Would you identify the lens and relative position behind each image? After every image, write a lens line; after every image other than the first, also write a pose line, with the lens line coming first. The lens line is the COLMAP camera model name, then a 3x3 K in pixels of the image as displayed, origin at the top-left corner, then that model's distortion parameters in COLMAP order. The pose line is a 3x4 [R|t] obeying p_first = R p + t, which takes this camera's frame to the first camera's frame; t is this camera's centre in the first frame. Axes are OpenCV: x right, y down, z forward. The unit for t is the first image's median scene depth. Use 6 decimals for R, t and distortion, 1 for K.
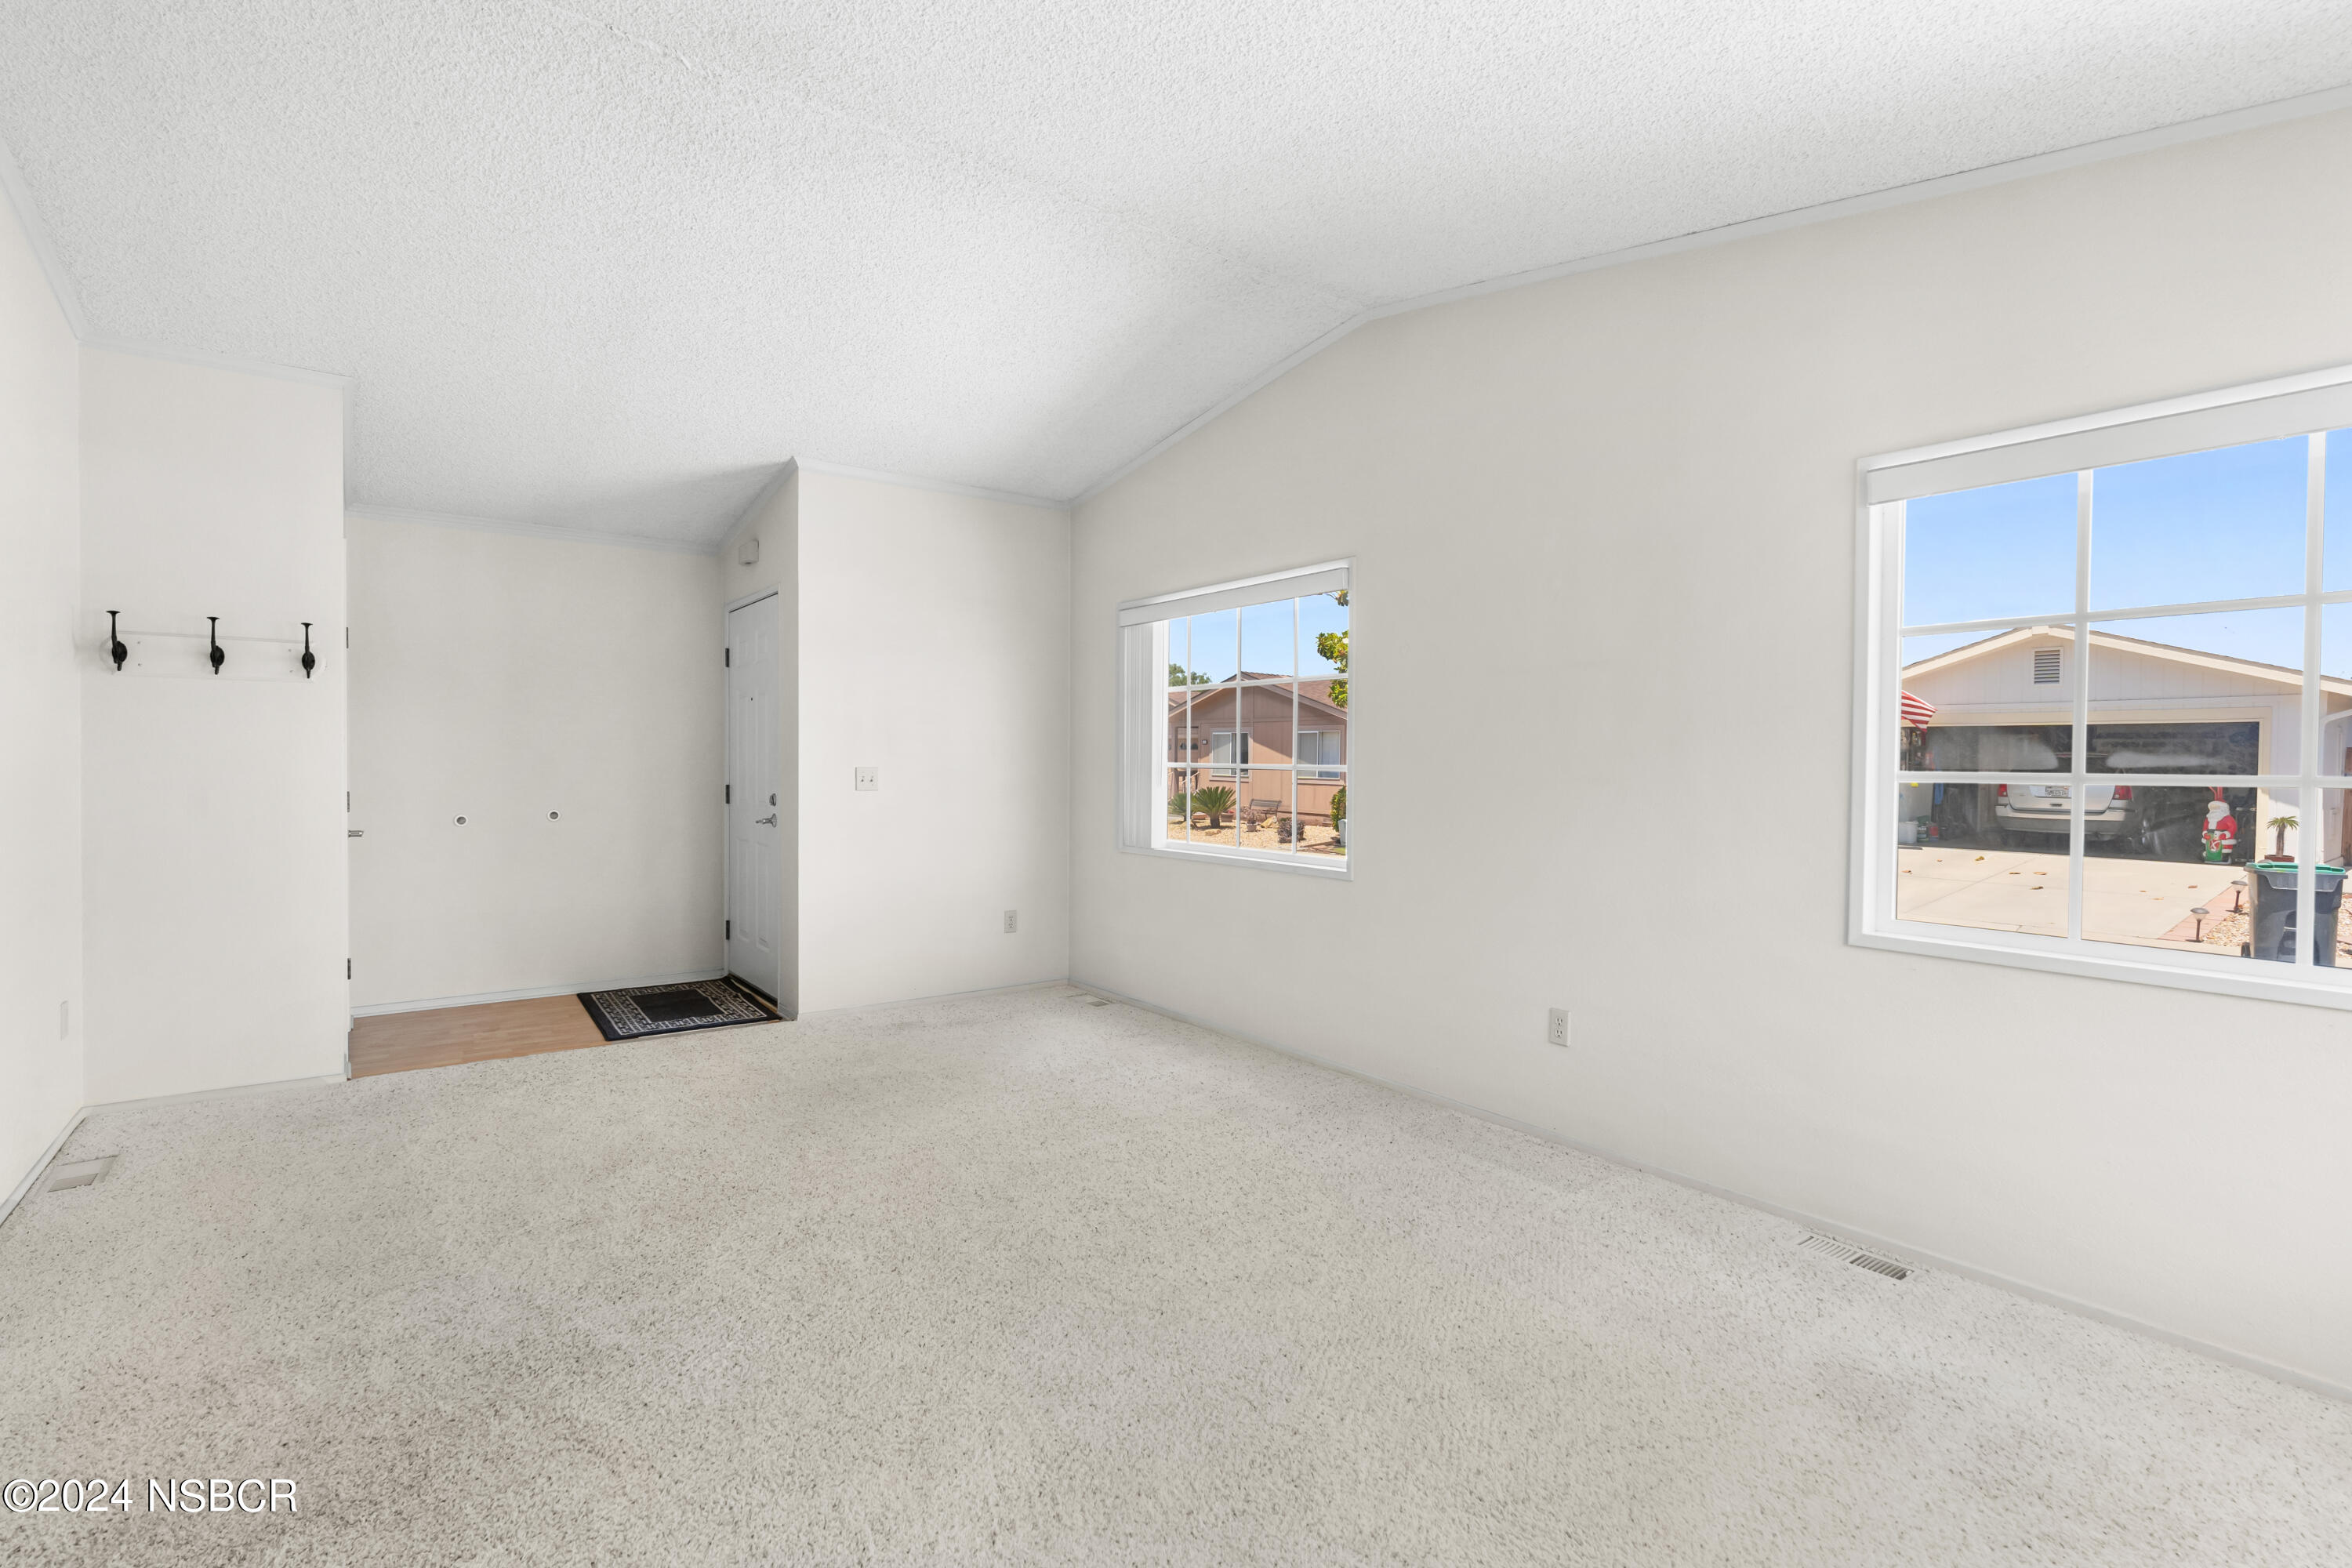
lens RADIAL K [[1082.8, 0, 1179.8], [0, 1082.8, 789.8], [0, 0, 1]] dist [-0.010701, 0.003156]
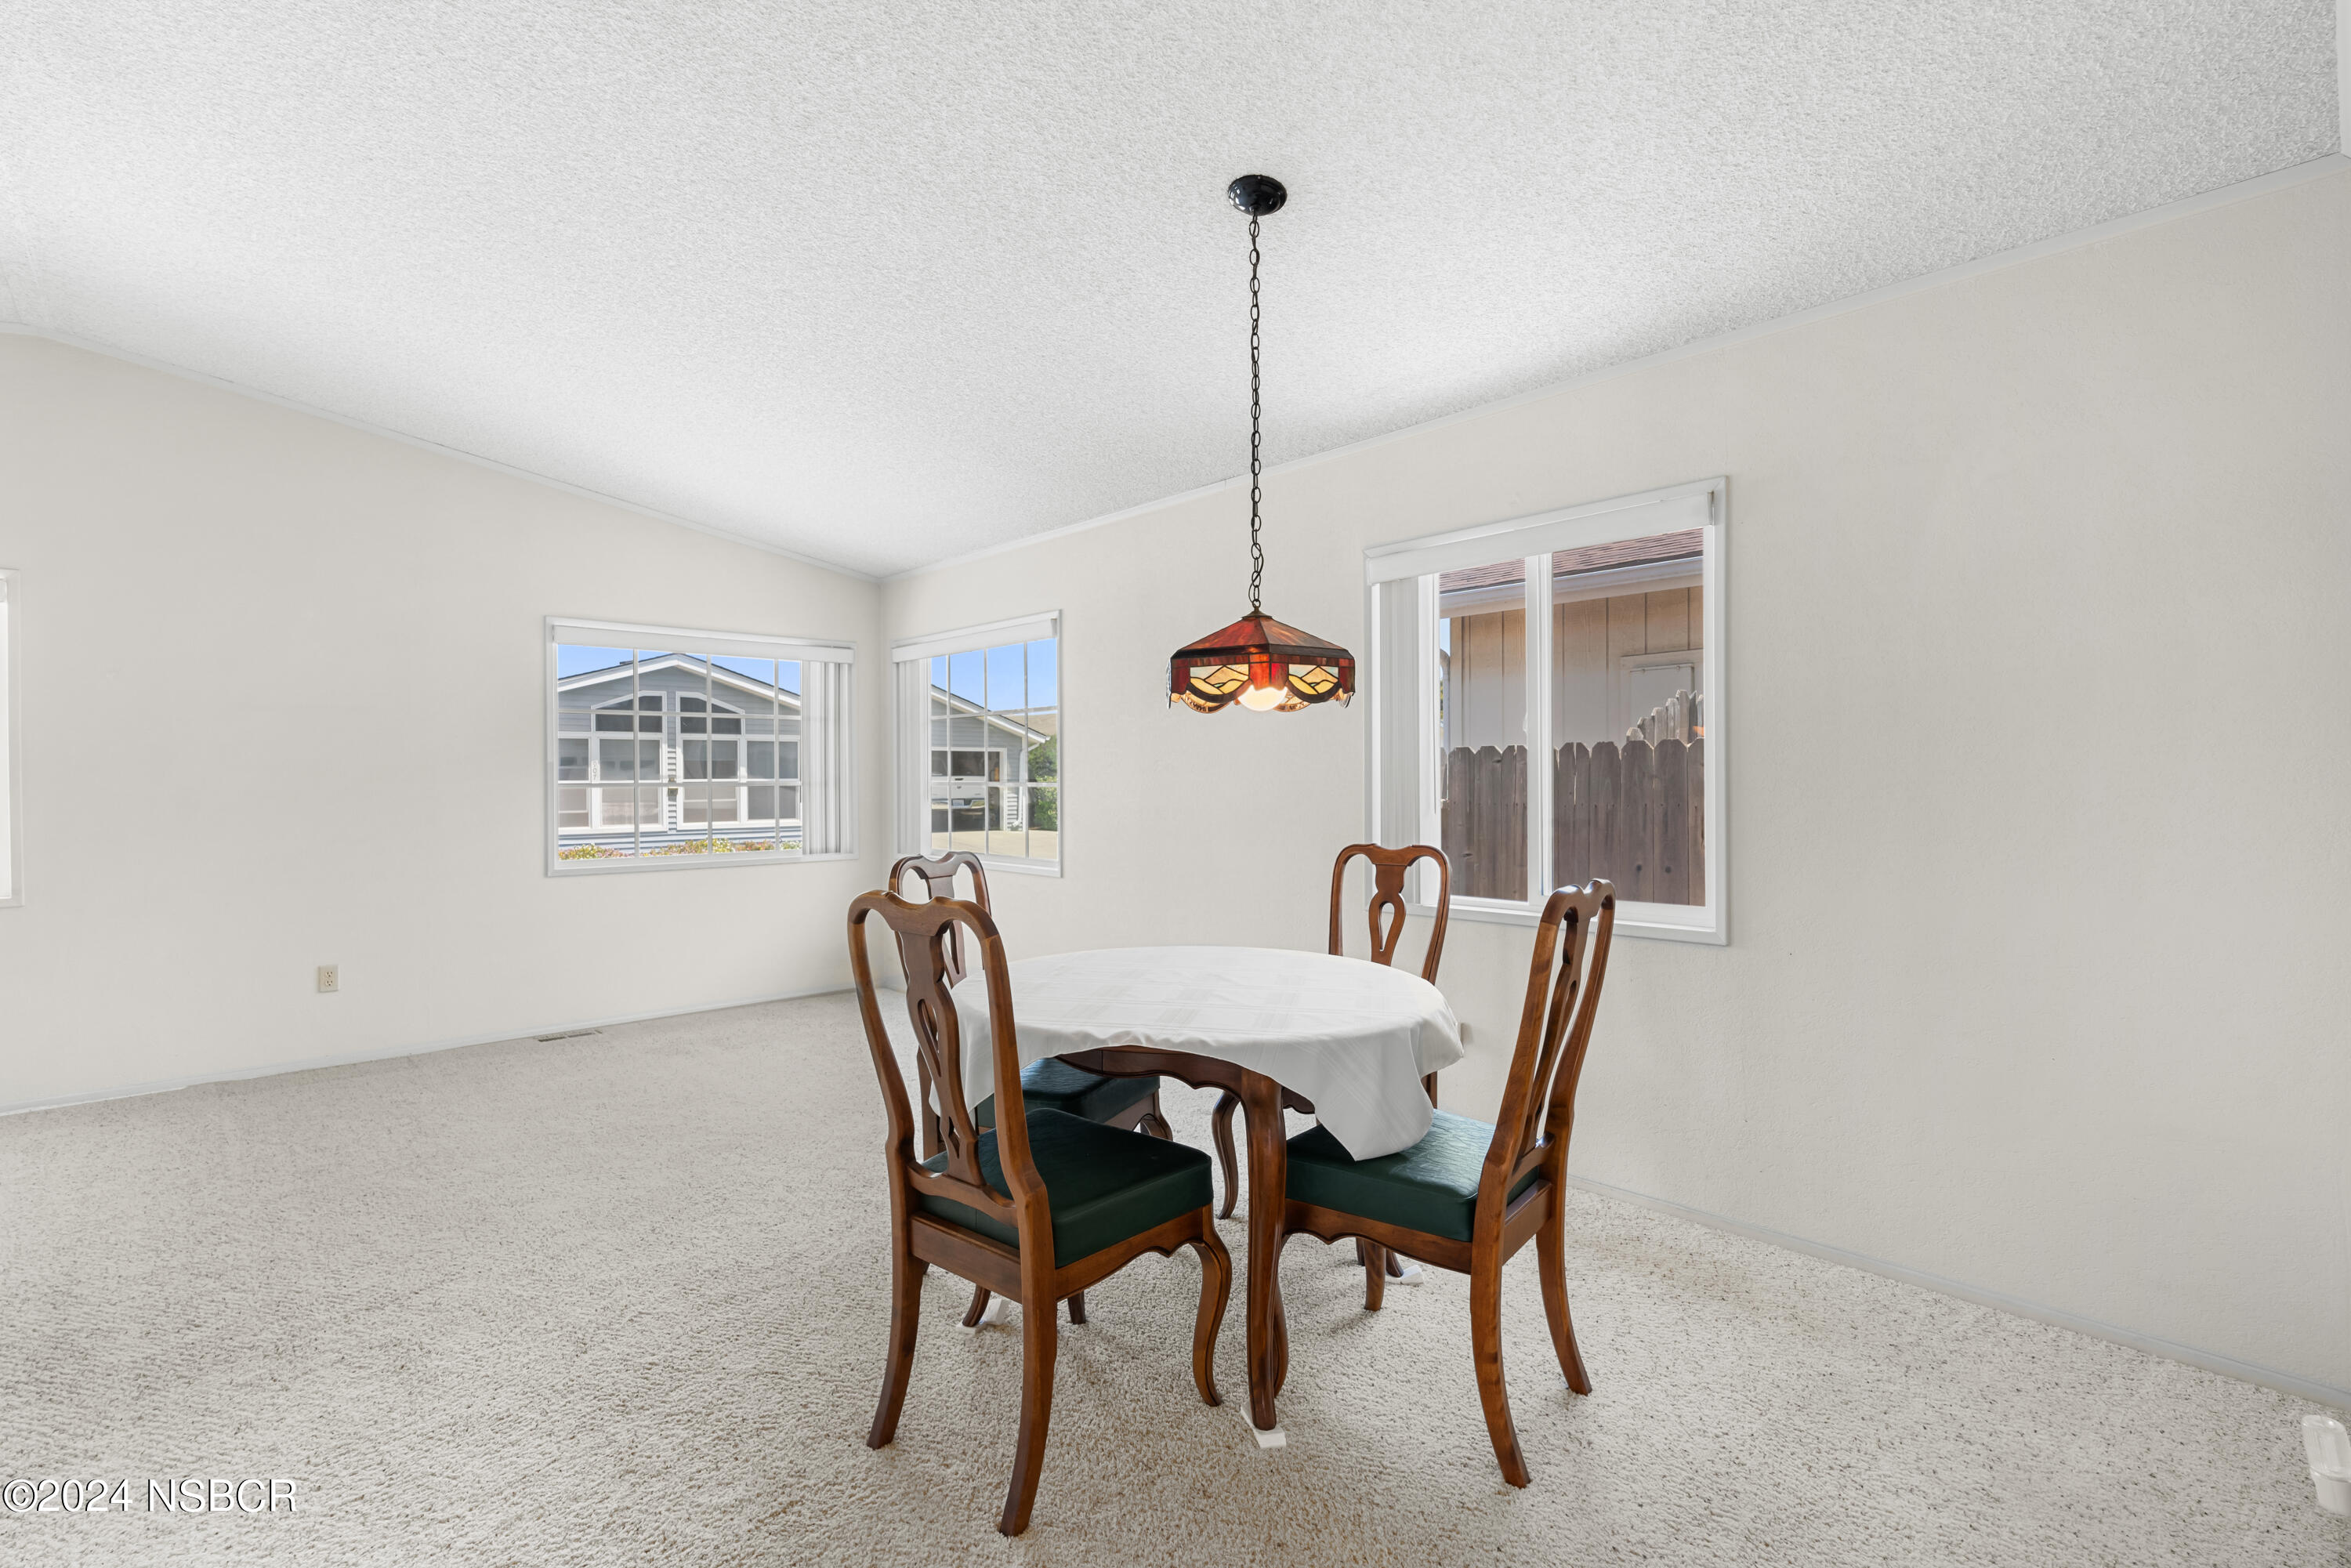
lens RADIAL K [[1082.3, 0, 1157.9], [0, 1082.3, 783.8], [0, 0, 1]] dist [-0.010701, 0.003156]
pose [[-0.089358, -0.015263, 0.995883, -0.919994], [0.031132, 0.999351, 0.018110, -0.010291], [-0.995513, 0.032622, -0.088825, 0.079730]]
